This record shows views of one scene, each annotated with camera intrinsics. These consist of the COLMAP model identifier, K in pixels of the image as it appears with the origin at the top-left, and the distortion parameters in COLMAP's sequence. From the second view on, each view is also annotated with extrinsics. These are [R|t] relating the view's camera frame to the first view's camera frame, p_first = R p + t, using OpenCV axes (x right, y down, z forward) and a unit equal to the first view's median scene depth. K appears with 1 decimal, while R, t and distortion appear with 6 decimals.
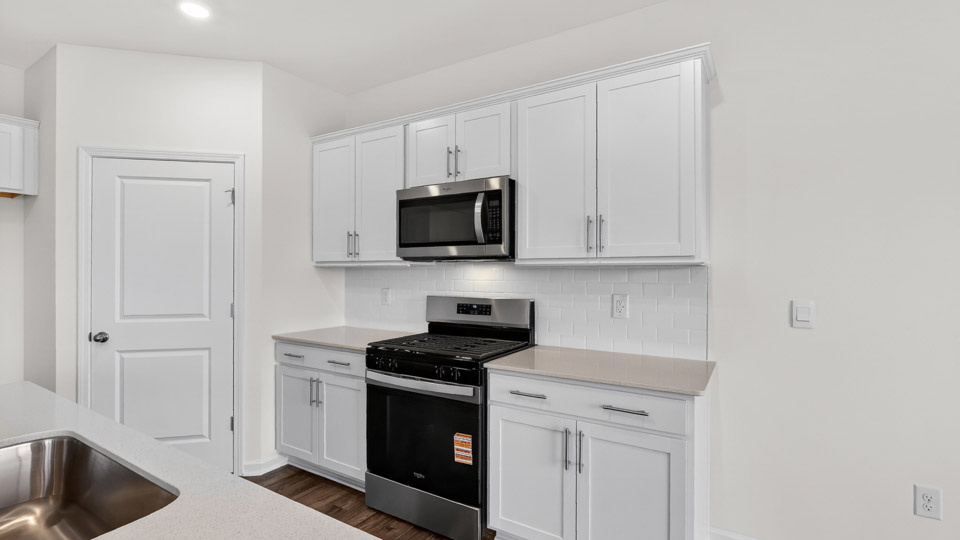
lens RADIAL K [[444.5, 0, 478.2], [0, 444.5, 269.7], [0, 0, 1]] dist [-0.007840, 0.000182]
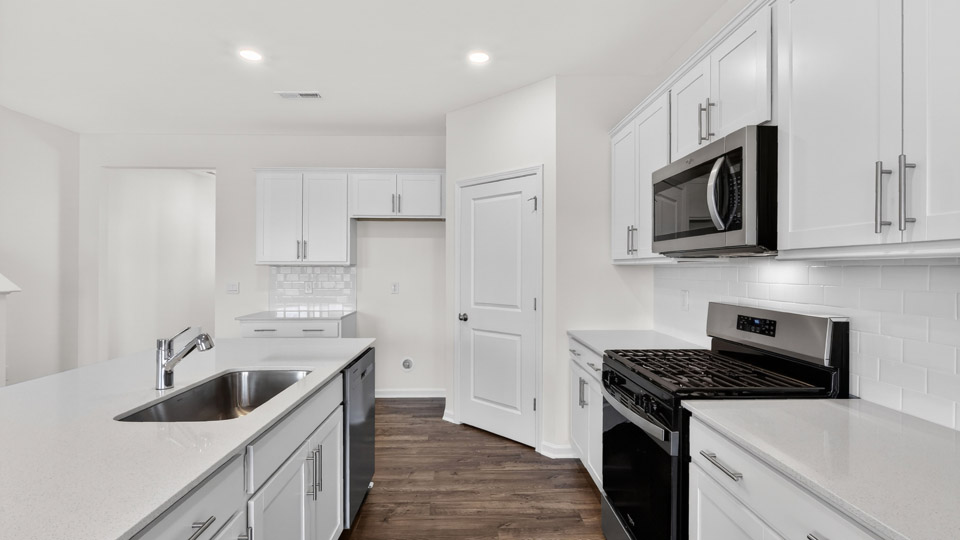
lens RADIAL K [[444.5, 0, 478.2], [0, 444.5, 269.7], [0, 0, 1]] dist [-0.007840, 0.000182]
pose [[0.558280, 0.000929, -0.829652, 0.334175], [0.002434, 0.999993, 0.002758, -0.000112], [0.829649, -0.003559, 0.558274, 0.268743]]
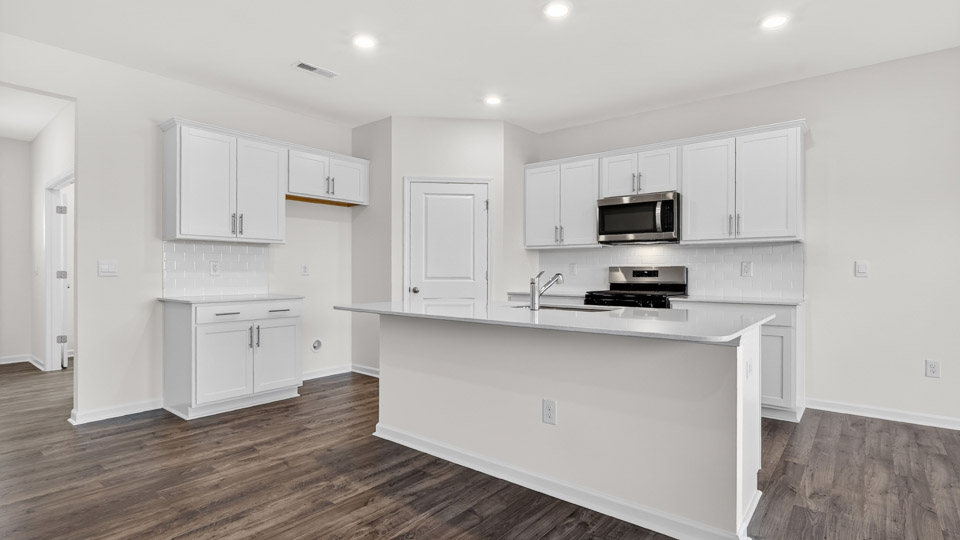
lens RADIAL K [[476.5, 0, 480.0], [0, 476.5, 270.0], [0, 0, 1]] dist [-0.002701, -0.001116]
pose [[0.992536, 0.000891, -0.121950, -0.402878], [-0.000559, 0.999996, 0.002757, 0.074001], [0.121952, -0.002668, 0.992532, -0.786247]]
